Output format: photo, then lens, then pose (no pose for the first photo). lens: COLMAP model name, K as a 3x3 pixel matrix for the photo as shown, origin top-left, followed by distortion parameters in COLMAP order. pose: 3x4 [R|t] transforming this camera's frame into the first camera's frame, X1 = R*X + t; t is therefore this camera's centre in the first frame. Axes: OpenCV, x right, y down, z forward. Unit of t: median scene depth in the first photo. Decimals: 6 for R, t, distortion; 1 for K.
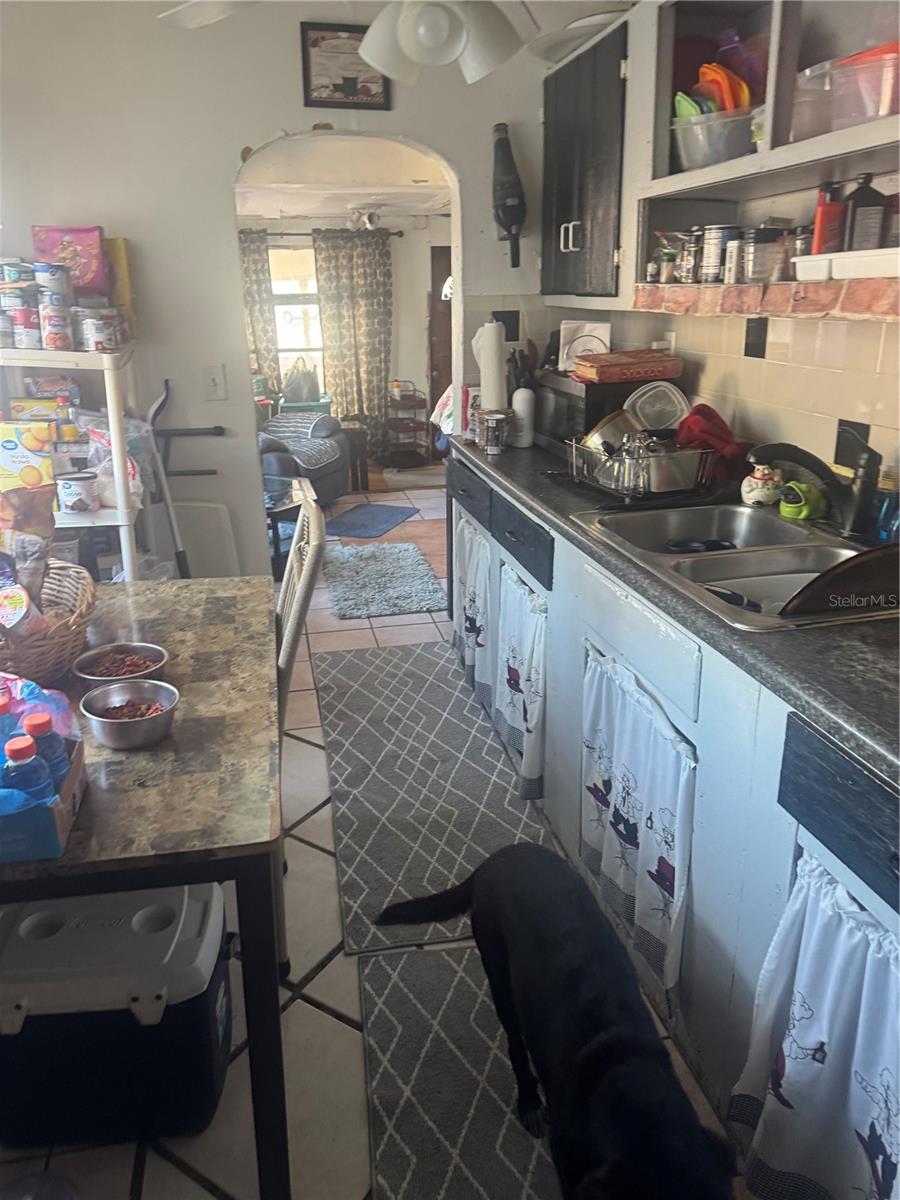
lens RADIAL K [[857.1, 0, 452.1], [0, 857.1, 600.0], [0, 0, 1]] dist [0.039723, -0.020702]
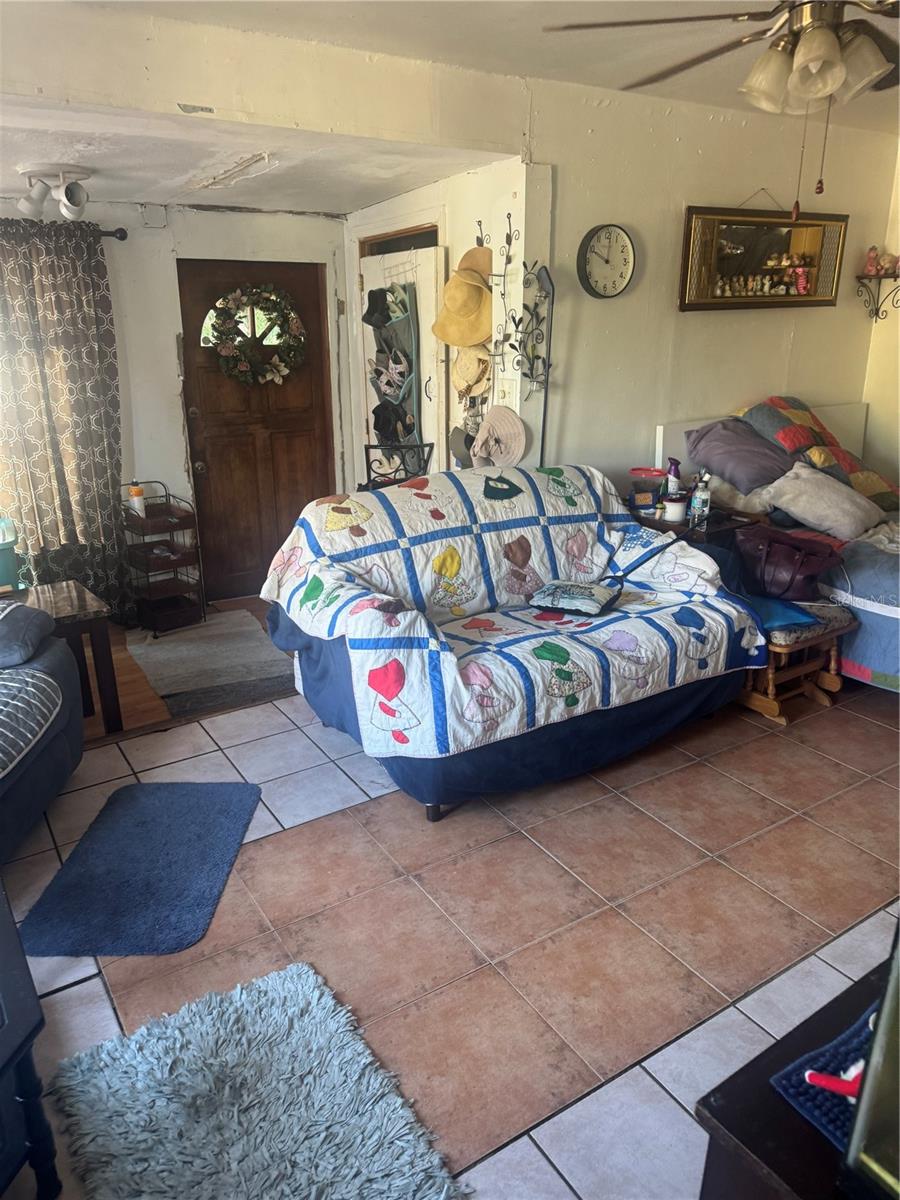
lens RADIAL K [[857.1, 0, 466.1], [0, 857.1, 579.4], [0, 0, 1]] dist [0.039723, -0.020702]
pose [[0.932495, -0.099338, 0.347255, -0.069796], [0.119709, 0.992095, -0.037655, -0.153363], [-0.340769, 0.076683, 0.937014, 0.413409]]
